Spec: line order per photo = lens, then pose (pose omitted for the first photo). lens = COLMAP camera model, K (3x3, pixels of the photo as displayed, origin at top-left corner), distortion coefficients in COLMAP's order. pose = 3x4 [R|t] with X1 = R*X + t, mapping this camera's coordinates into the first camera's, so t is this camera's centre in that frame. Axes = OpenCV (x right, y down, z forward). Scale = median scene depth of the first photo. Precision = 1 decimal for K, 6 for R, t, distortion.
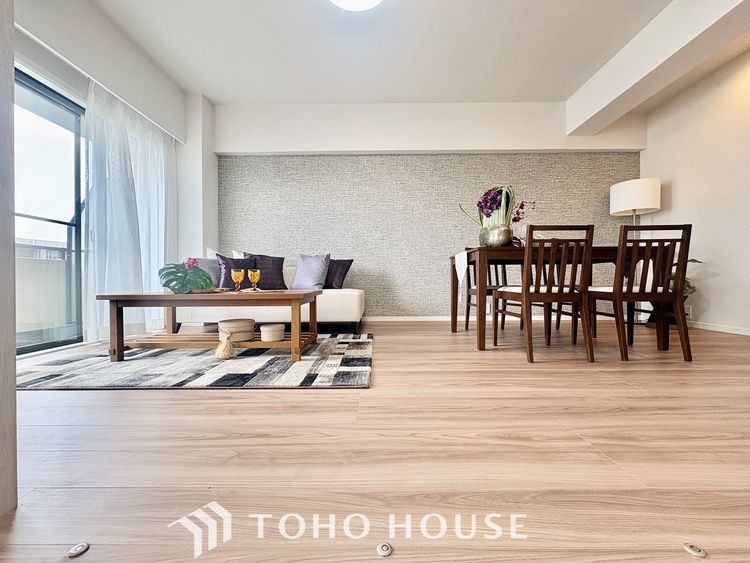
lens RADIAL K [[299.8, 0, 373.8], [0, 299.8, 282.3], [0, 0, 1]] dist [0.001253, 0.000268]
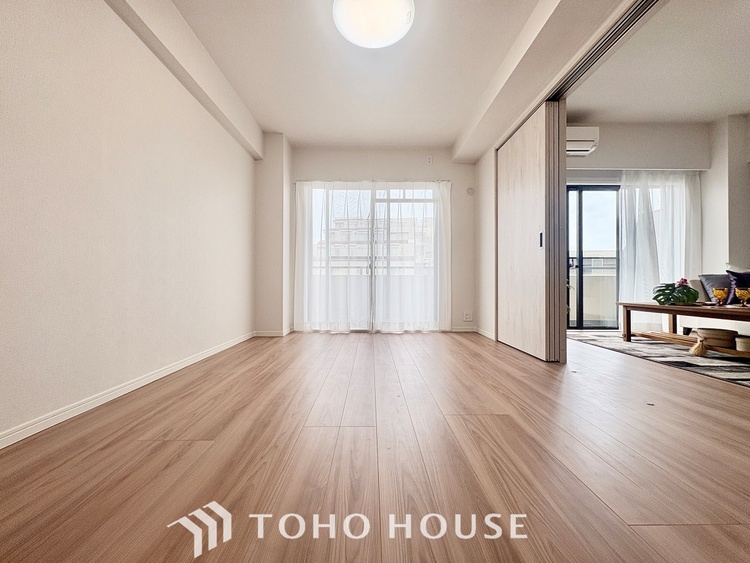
lens RADIAL K [[299.8, 0, 375.7], [0, 299.8, 282.2], [0, 0, 1]] dist [0.001253, 0.000268]
pose [[0.027962, -0.002723, -0.999605, 0.670870], [-0.004720, 0.999985, -0.002856, -0.052230], [0.999598, 0.004798, 0.027949, -0.396590]]
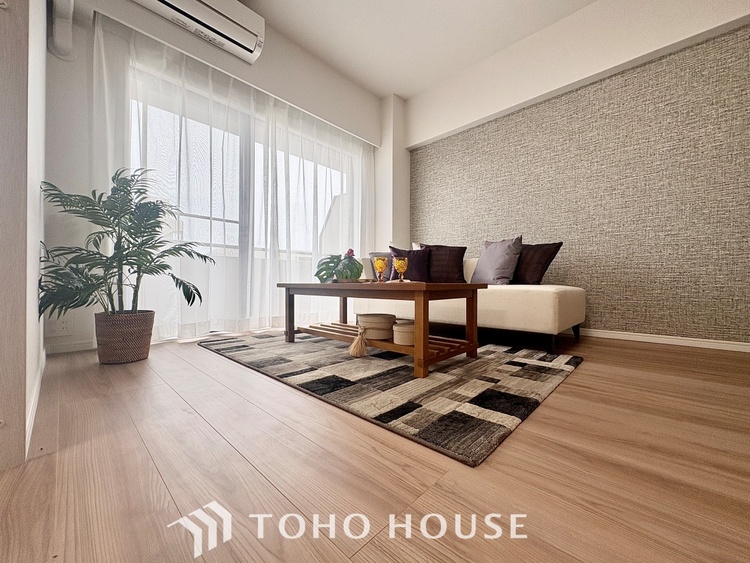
lens RADIAL K [[299.8, 0, 374.3], [0, 299.8, 281.6], [0, 0, 1]] dist [0.001253, 0.000268]
pose [[0.730886, 0.004602, -0.682484, 0.123989], [-0.009758, 0.999946, -0.003708, 0.029397], [0.682430, 0.009370, 0.730891, 0.319104]]
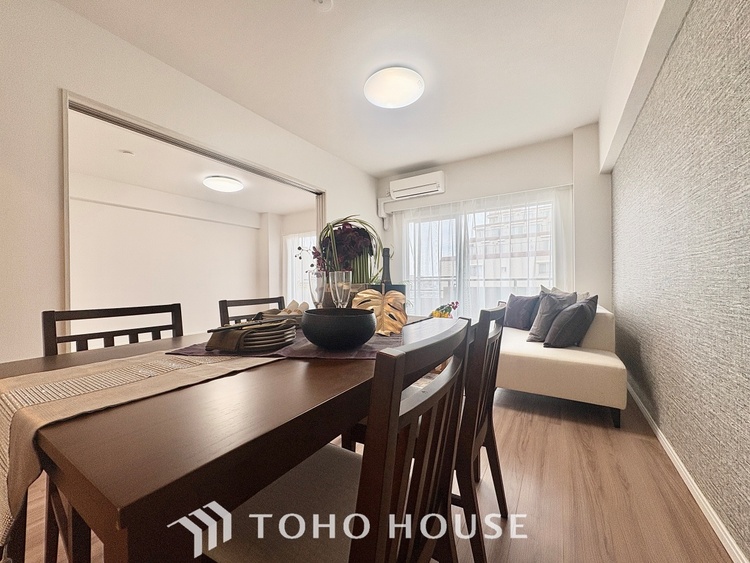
lens RADIAL K [[299.8, 0, 368.6], [0, 299.8, 284.1], [0, 0, 1]] dist [0.001253, 0.000268]
pose [[-0.532346, 0.014192, -0.846408, 0.970216], [0.007174, 0.999899, 0.012254, -0.190524], [0.846497, 0.000451, -0.532394, 1.426019]]
